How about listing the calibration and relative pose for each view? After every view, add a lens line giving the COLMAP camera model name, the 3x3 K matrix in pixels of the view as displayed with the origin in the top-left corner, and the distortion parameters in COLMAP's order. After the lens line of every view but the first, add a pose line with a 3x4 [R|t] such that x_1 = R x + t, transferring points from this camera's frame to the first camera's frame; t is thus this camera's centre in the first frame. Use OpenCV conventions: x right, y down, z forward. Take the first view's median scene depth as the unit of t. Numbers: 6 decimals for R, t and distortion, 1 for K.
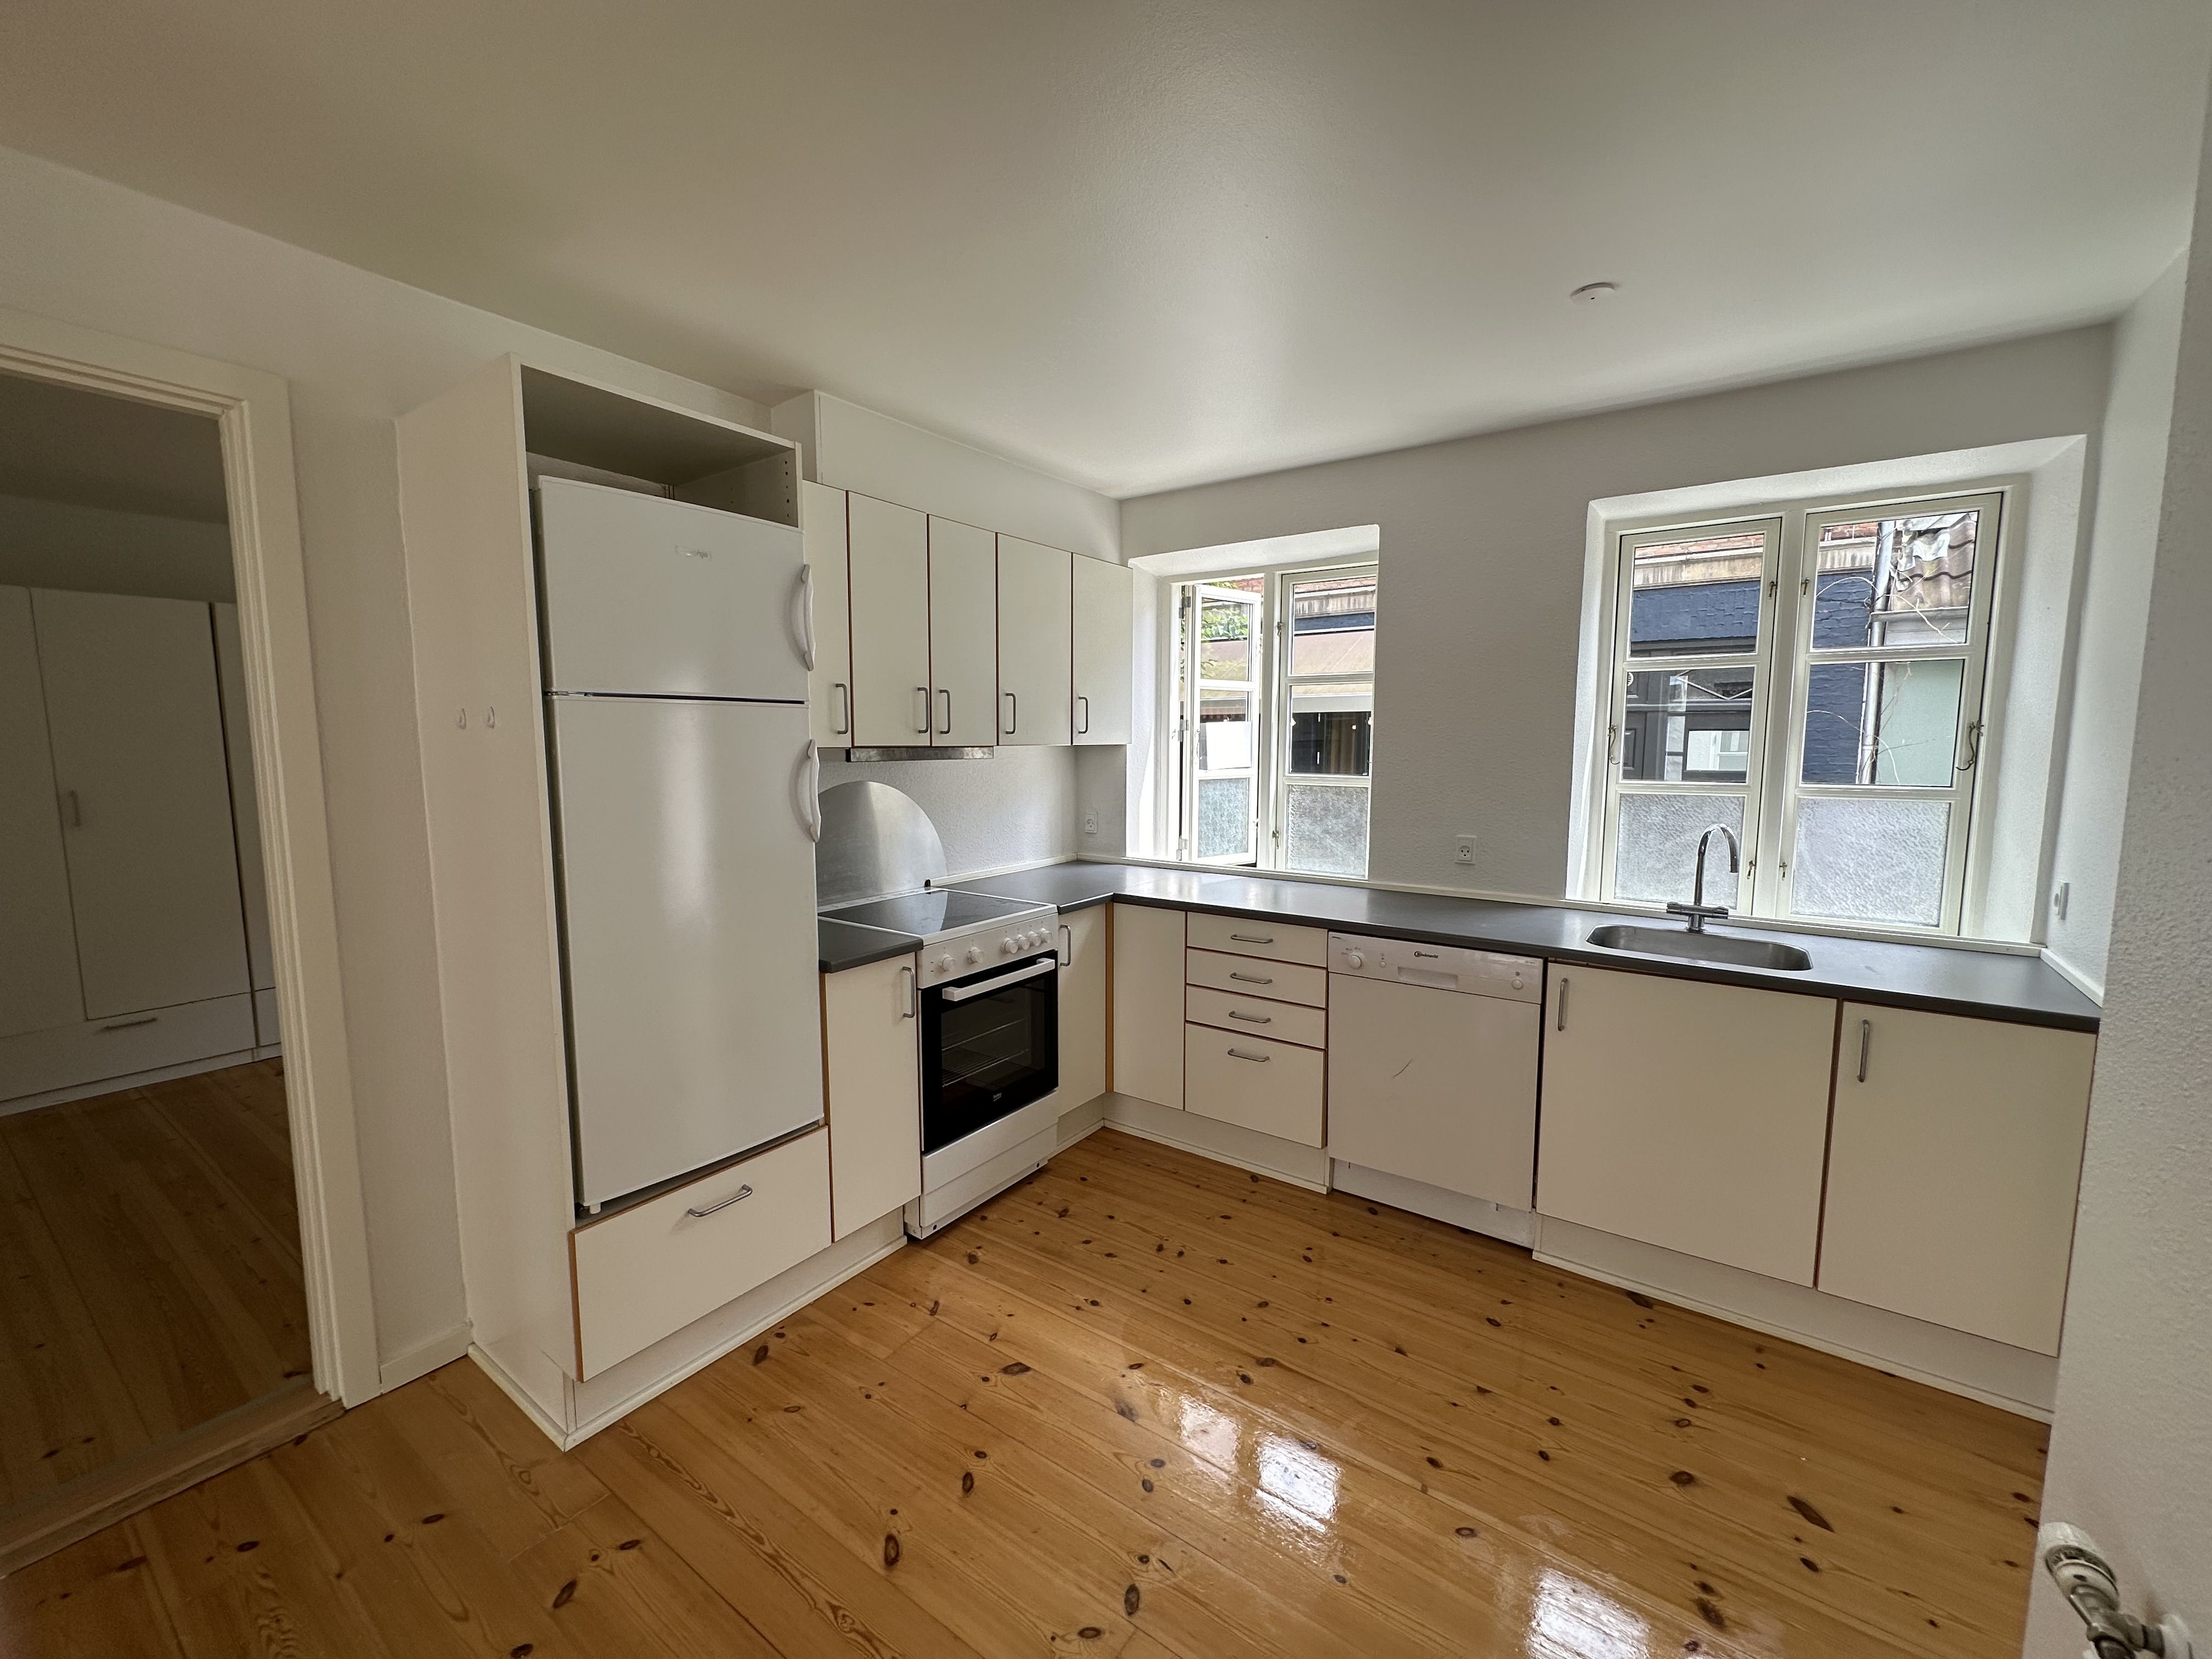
lens RADIAL K [[882.8, 0, 1106.0], [0, 882.8, 829.5], [0, 0, 1]] dist [0.000587, 0.000042]
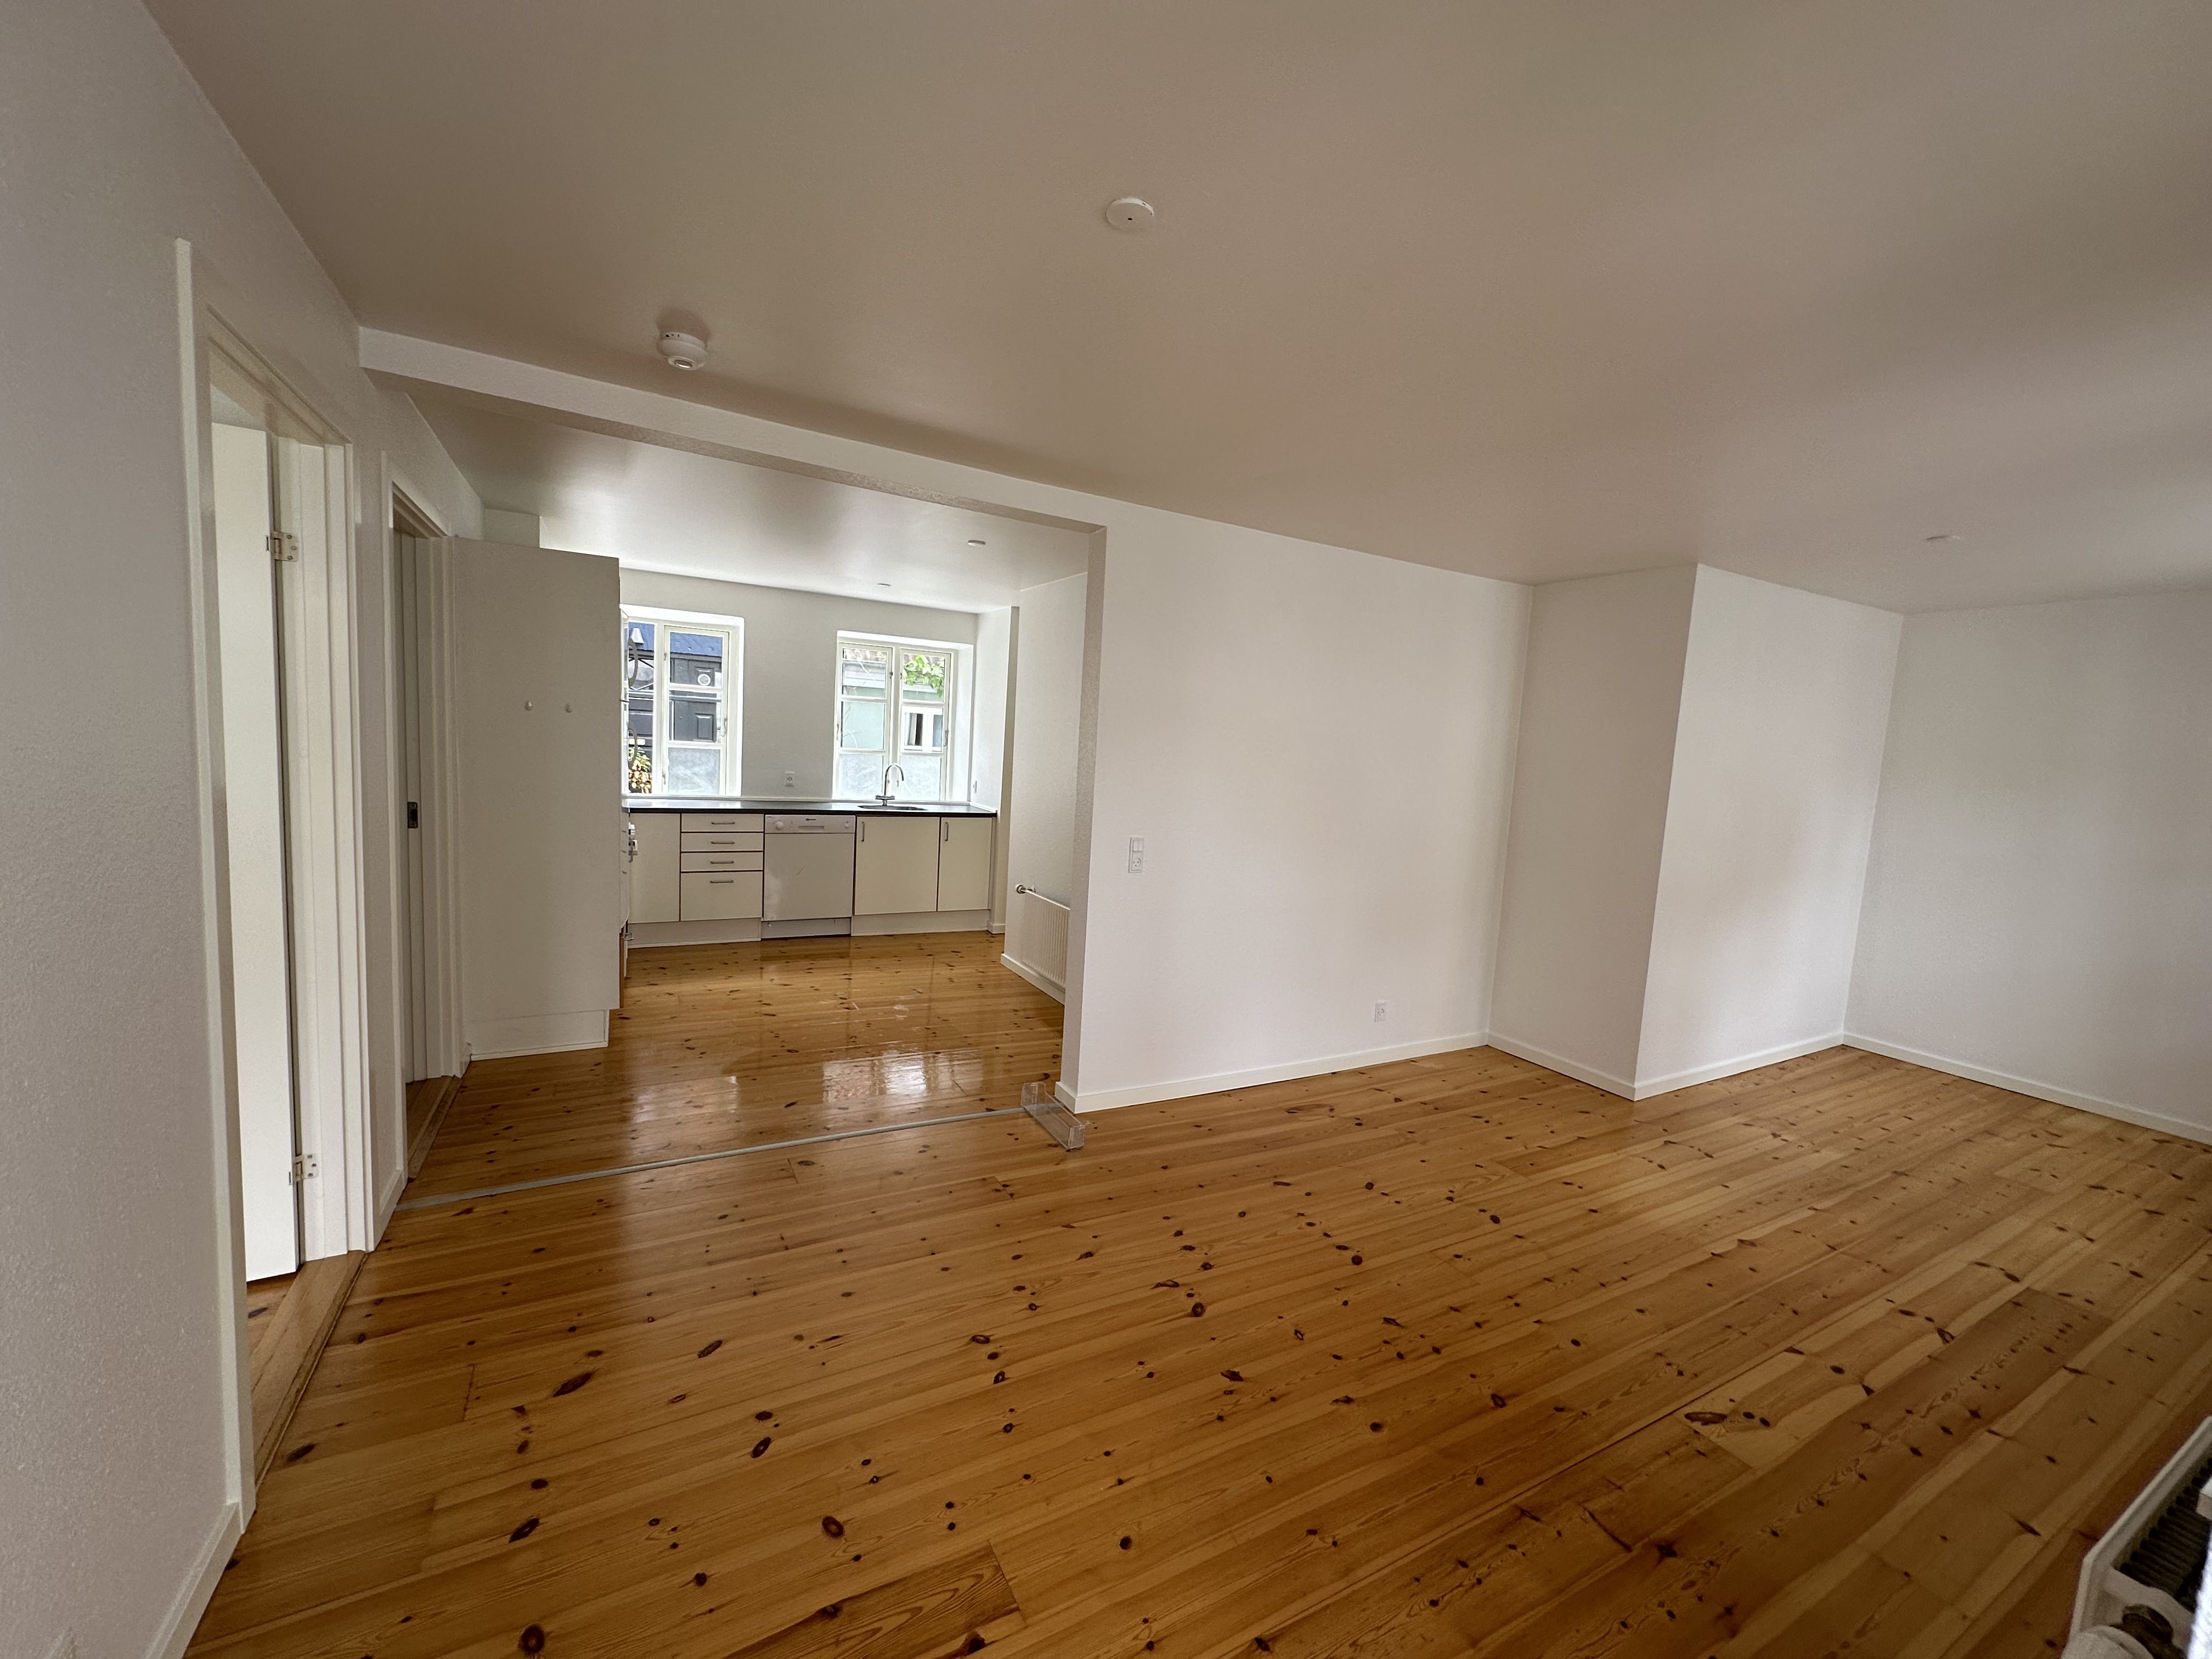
lens RADIAL K [[882.8, 0, 1106.0], [0, 882.8, 829.5], [0, 0, 1]] dist [0.000587, 0.000042]
pose [[0.438353, -0.064121, 0.896513, -1.441927], [0.035494, 0.997909, 0.054018, 0.069649], [-0.898102, 0.008142, 0.439712, -0.770099]]
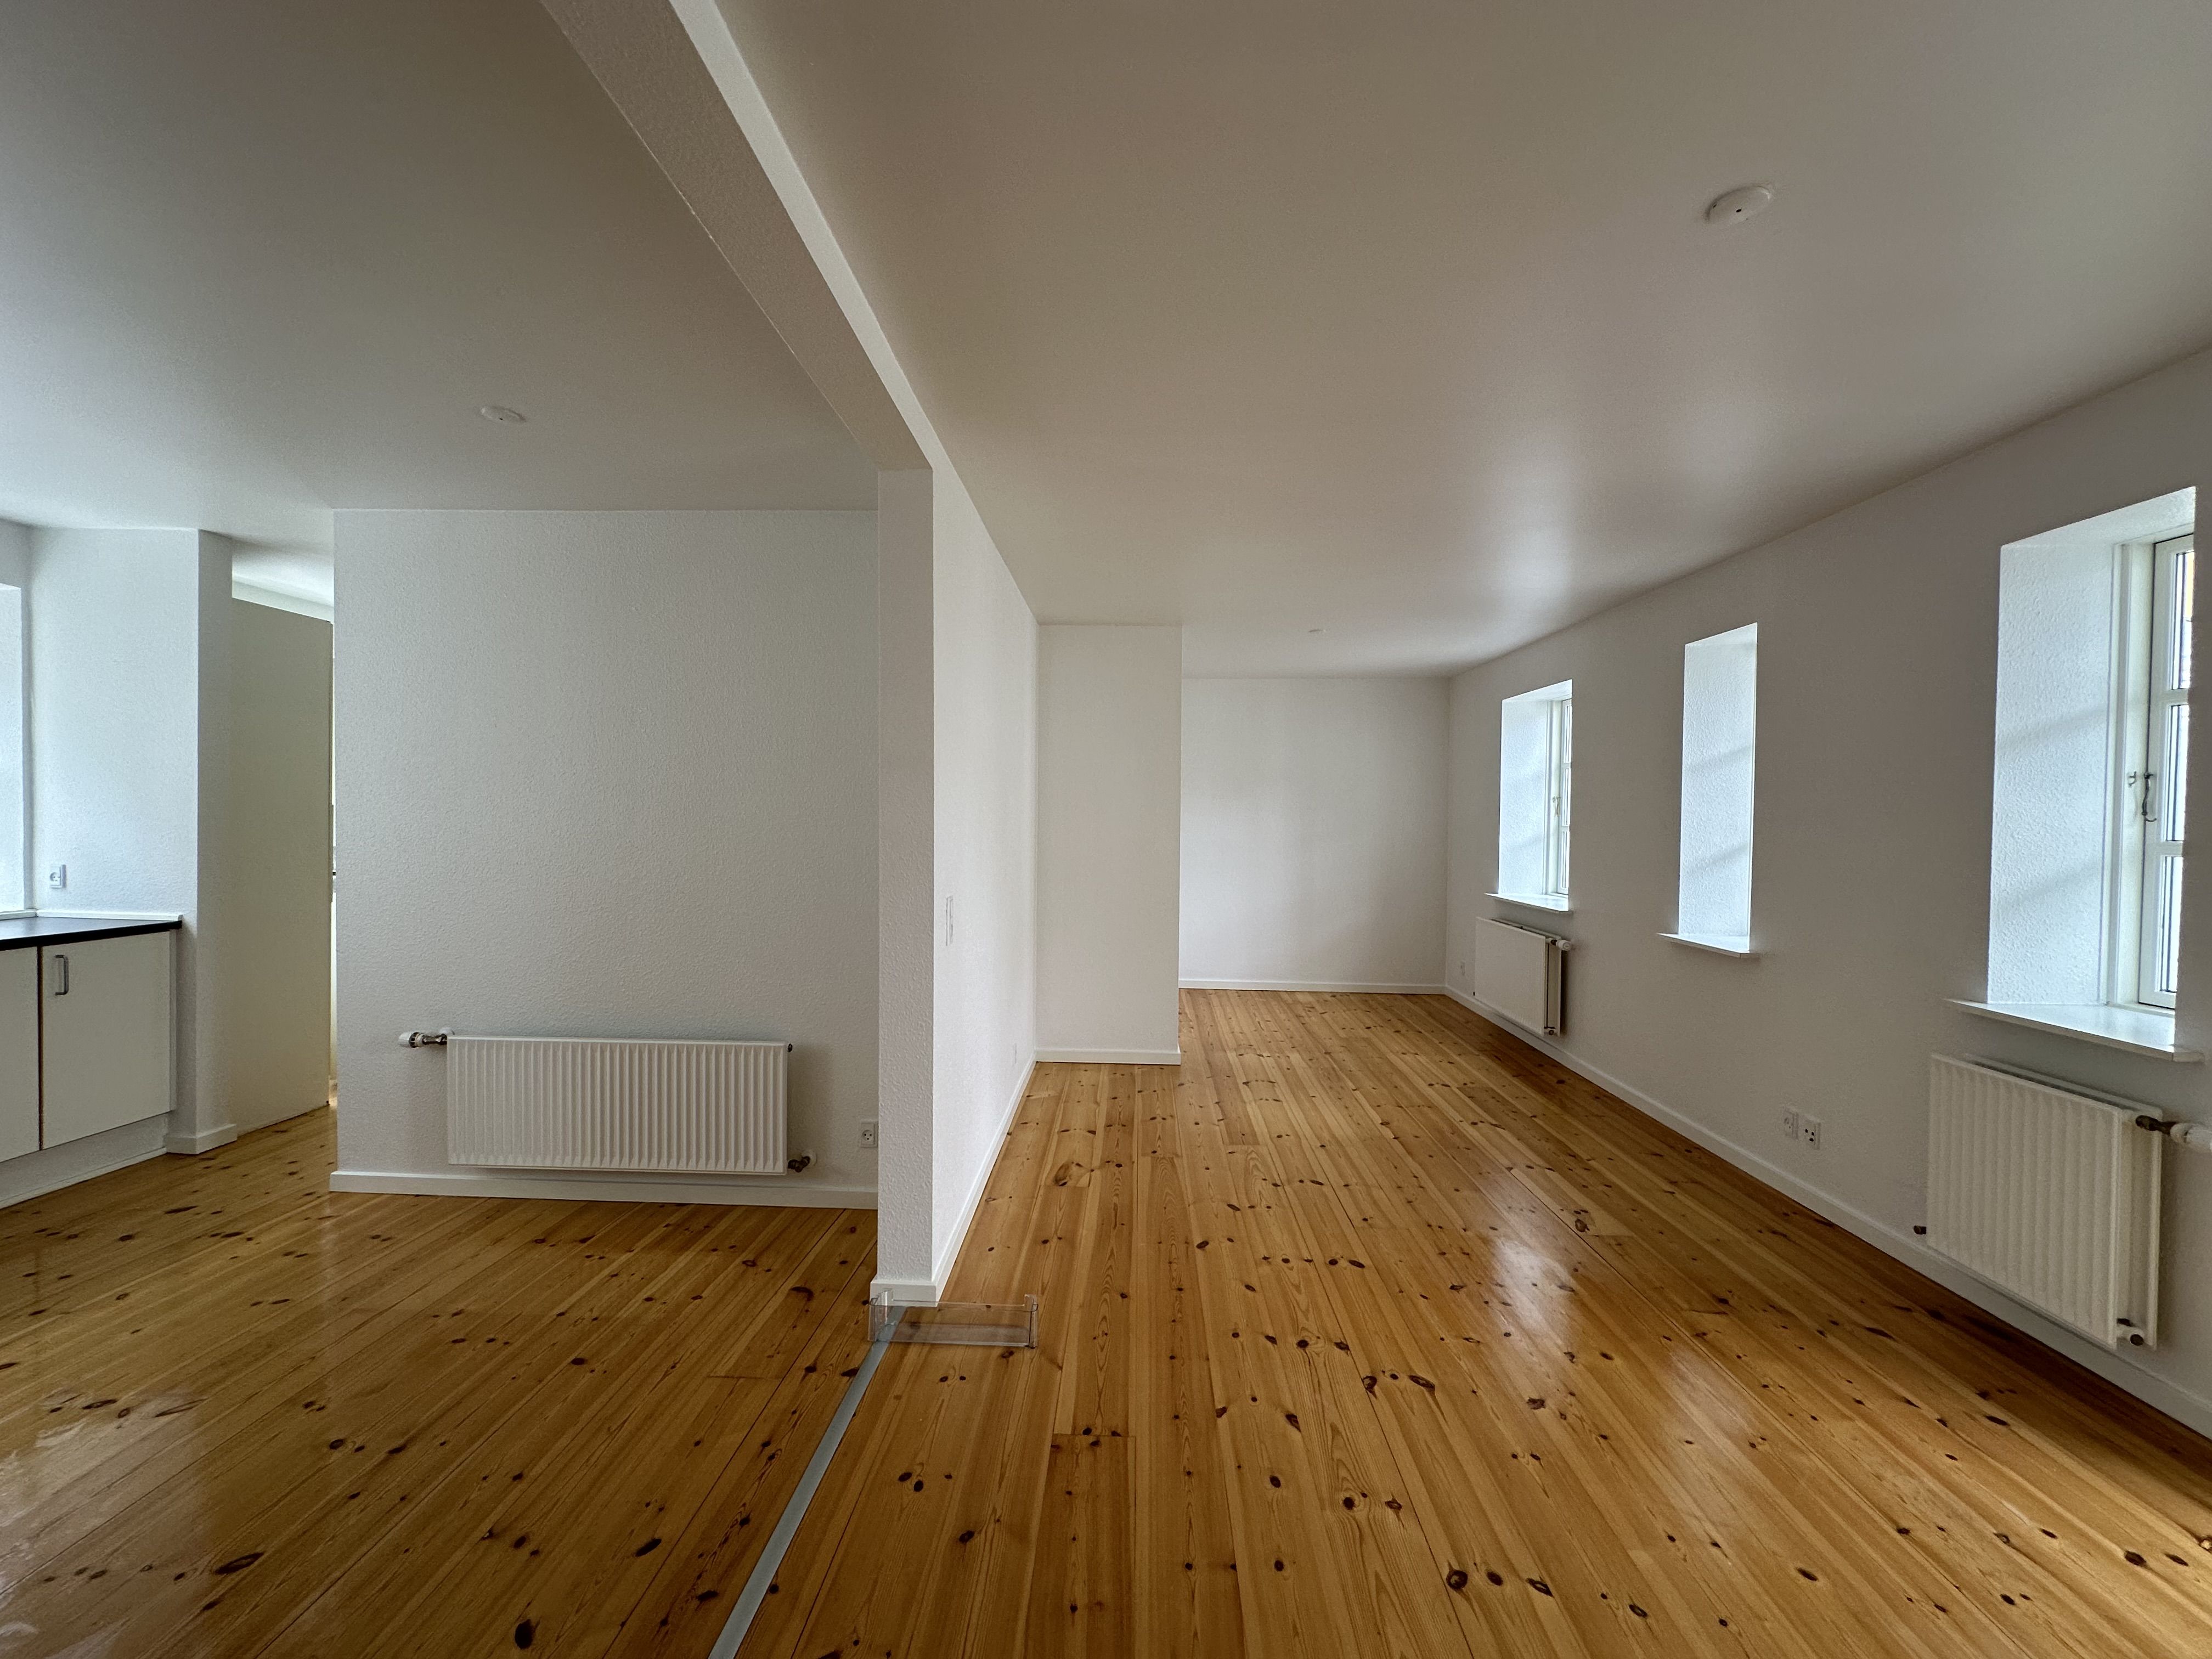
lens RADIAL K [[882.8, 0, 1106.0], [0, 882.8, 829.5], [0, 0, 1]] dist [0.000587, 0.000042]
pose [[-0.542303, -0.021092, 0.839918, -1.130687], [0.074238, 0.994572, 0.072908, 0.017250], [-0.836897, 0.101892, -0.537793, 0.218720]]
